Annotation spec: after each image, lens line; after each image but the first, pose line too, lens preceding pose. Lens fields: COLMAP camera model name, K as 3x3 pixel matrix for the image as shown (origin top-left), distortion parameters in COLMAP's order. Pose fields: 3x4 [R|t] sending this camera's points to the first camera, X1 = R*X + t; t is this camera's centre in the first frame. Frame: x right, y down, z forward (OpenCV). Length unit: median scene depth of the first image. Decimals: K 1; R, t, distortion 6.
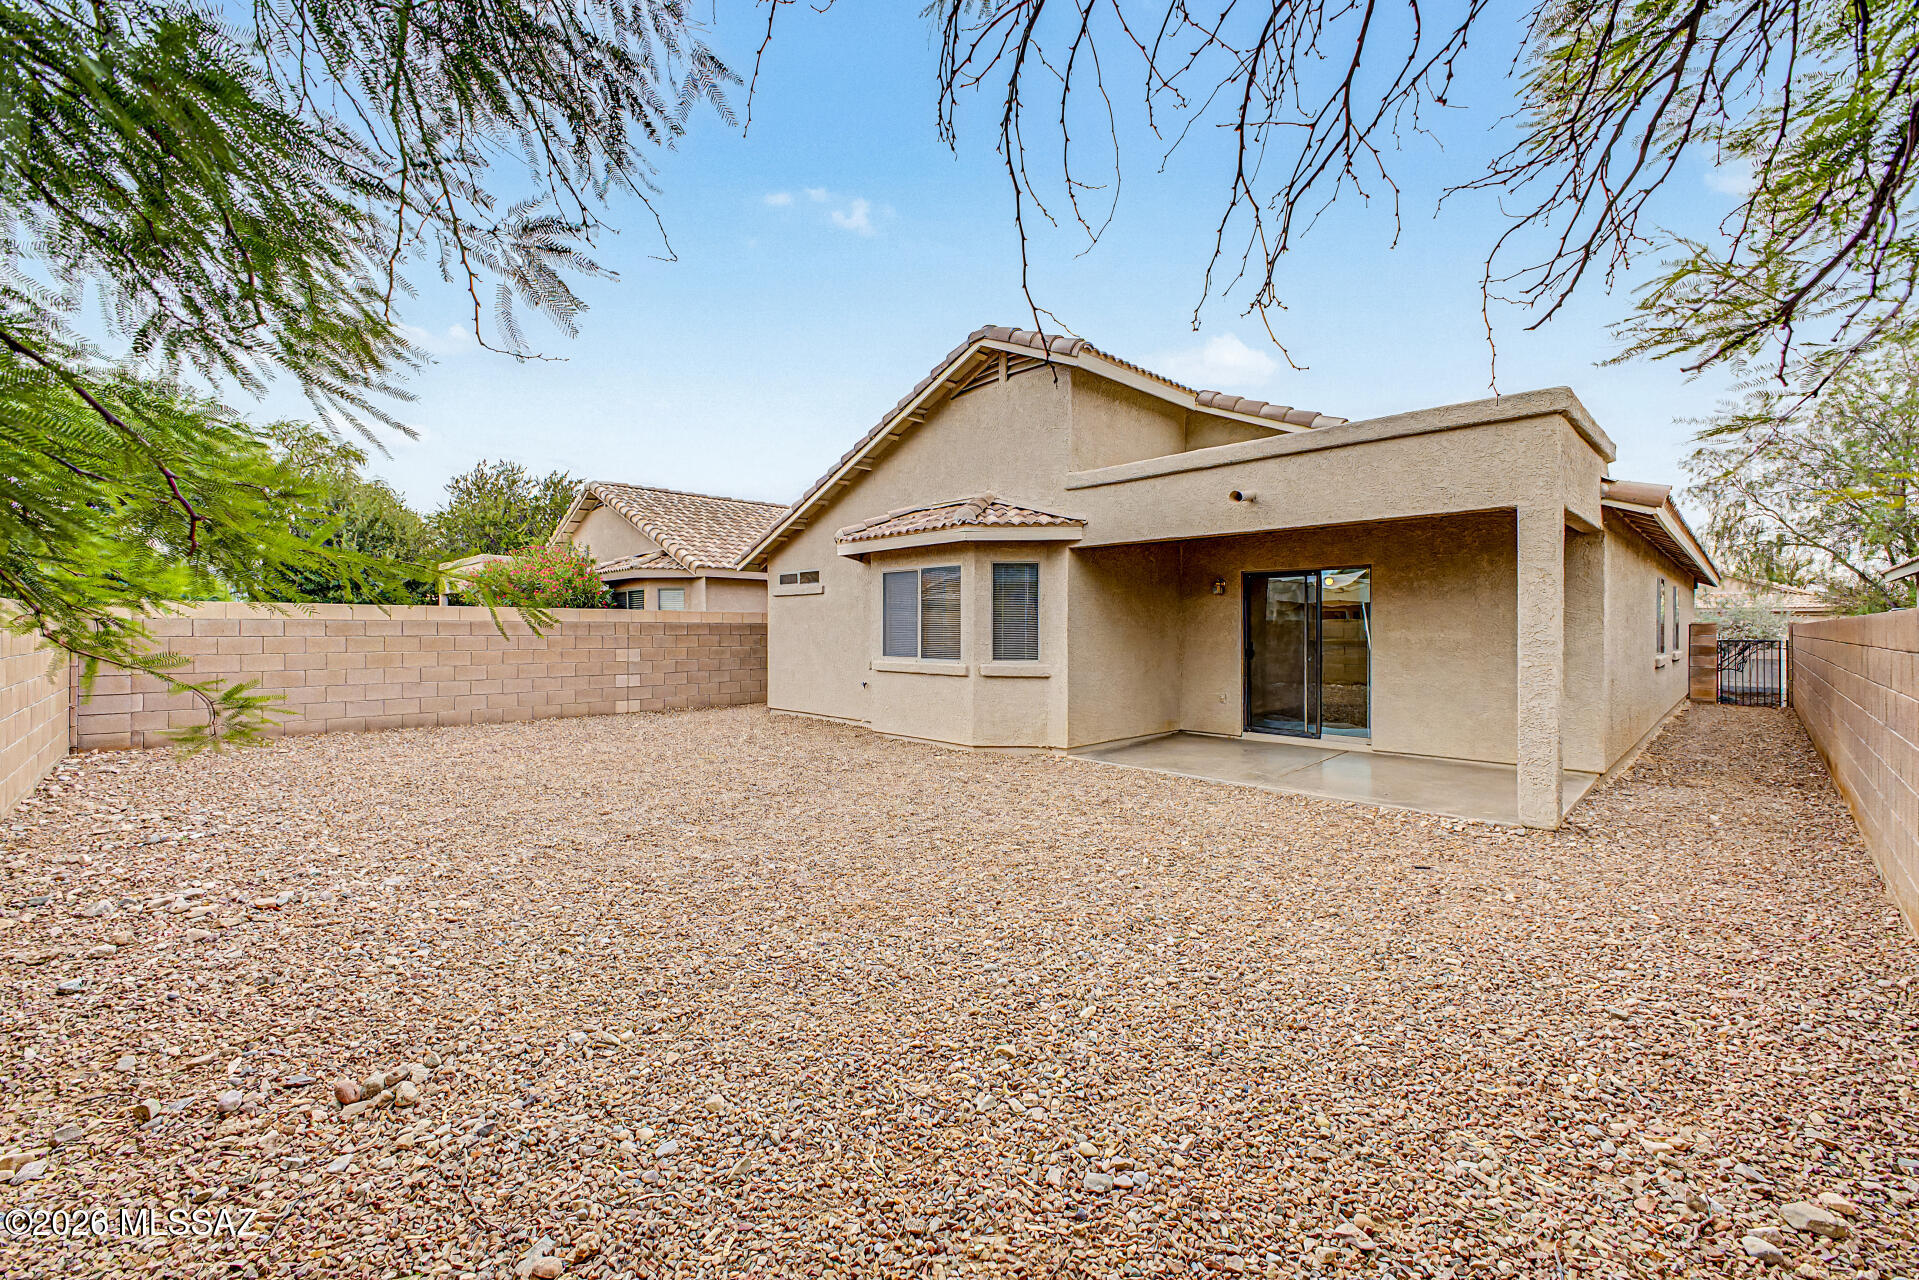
lens RADIAL K [[765.5, 0, 959.5], [0, 765.5, 640.0], [0, 0, 1]] dist [0.000015, -0.000002]
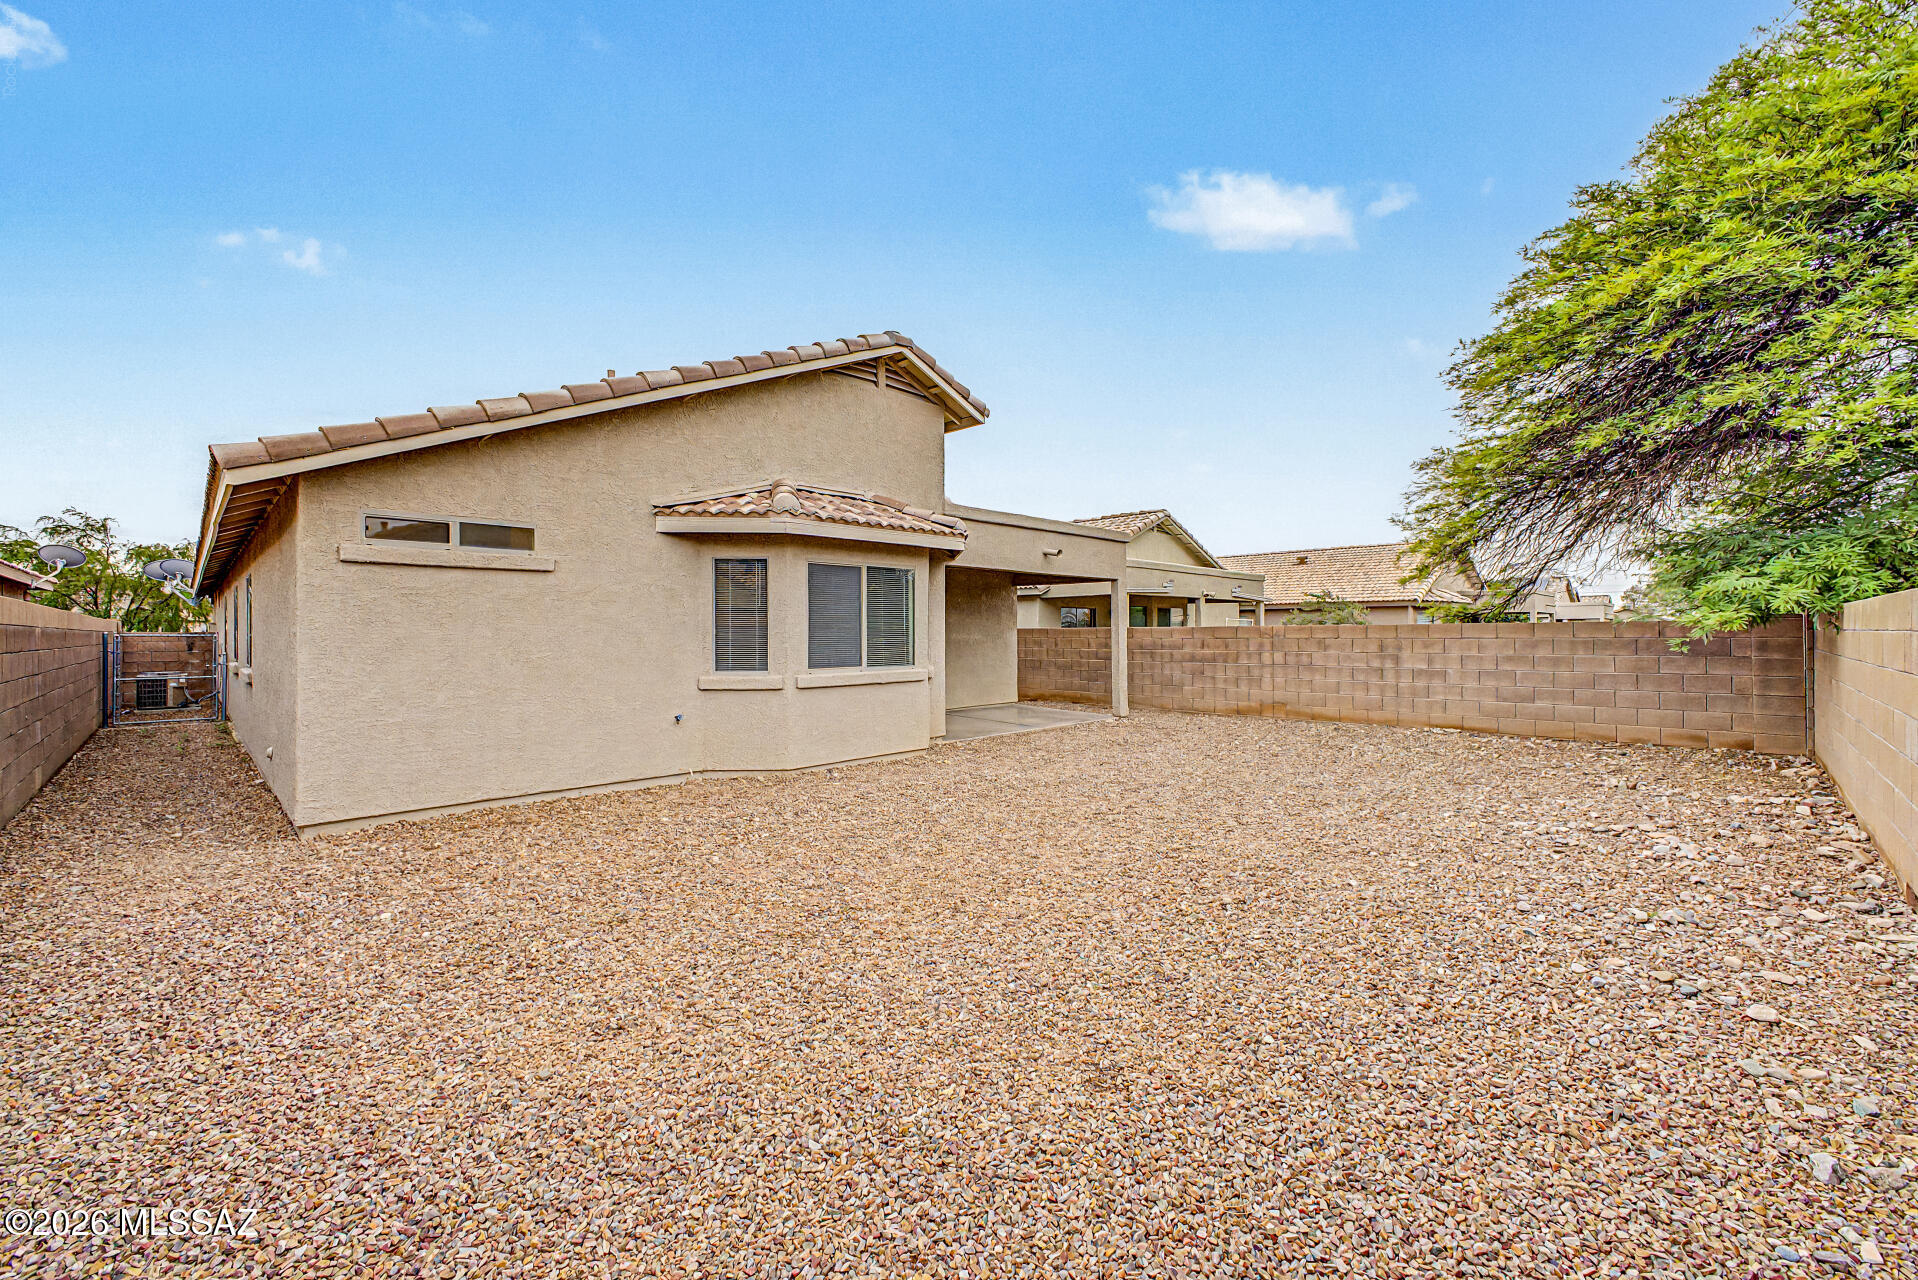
lens RADIAL K [[765.1, 0, 959.0], [0, 765.1, 640.0], [0, 0, 1]] dist [0.000015, -0.000002]
pose [[-0.026316, -0.009994, 0.999604, -0.864317], [0.019003, 0.999764, 0.010496, -0.013903], [-0.999473, 0.019272, -0.026120, 0.844459]]
